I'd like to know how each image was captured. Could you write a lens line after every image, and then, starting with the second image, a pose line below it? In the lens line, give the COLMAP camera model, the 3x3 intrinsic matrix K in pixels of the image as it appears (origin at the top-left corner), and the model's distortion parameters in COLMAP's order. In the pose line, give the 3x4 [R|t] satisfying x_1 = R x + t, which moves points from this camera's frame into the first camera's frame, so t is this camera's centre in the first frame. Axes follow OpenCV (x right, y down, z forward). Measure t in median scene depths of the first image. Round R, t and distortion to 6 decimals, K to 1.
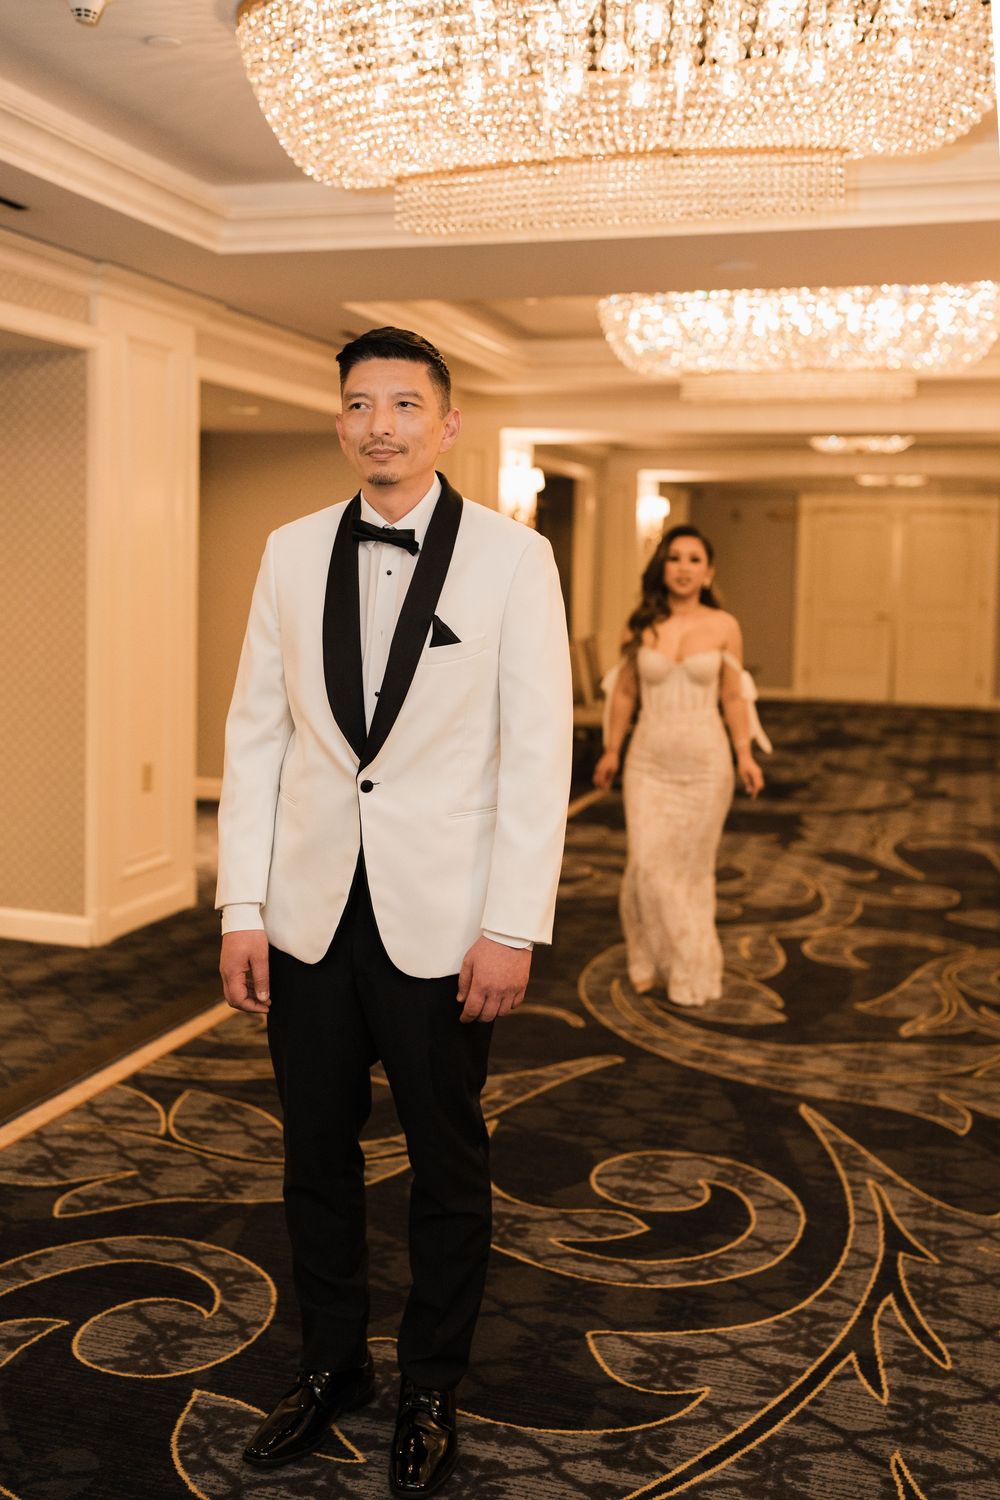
lens RADIAL K [[1462.1, 0, 481.9], [0, 1462.1, 742.8], [0, 0, 1]] dist [-0.021682, 0.103053]
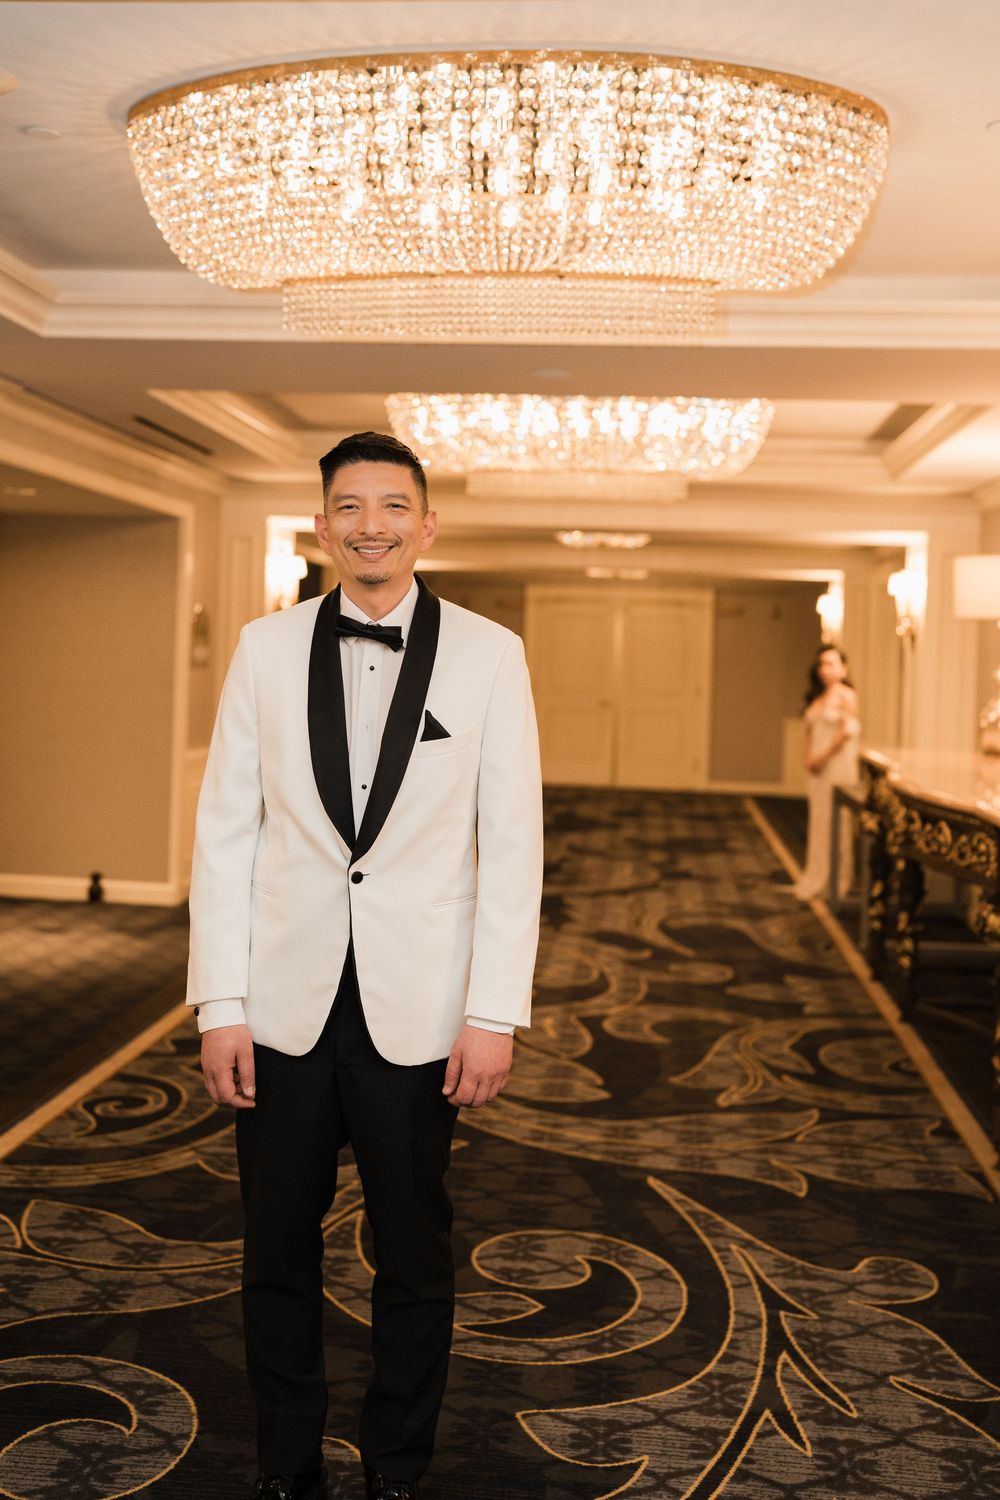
lens RADIAL K [[1461.7, 0, 500.0], [0, 1461.7, 750.0], [0, 0, 1]] dist [-0.043501, 0.158728]
pose [[0.981140, -0.002026, 0.193286, -0.106728], [0.012340, 0.998562, -0.052173, -0.002822], [-0.192903, 0.053574, 0.979754, -0.011281]]
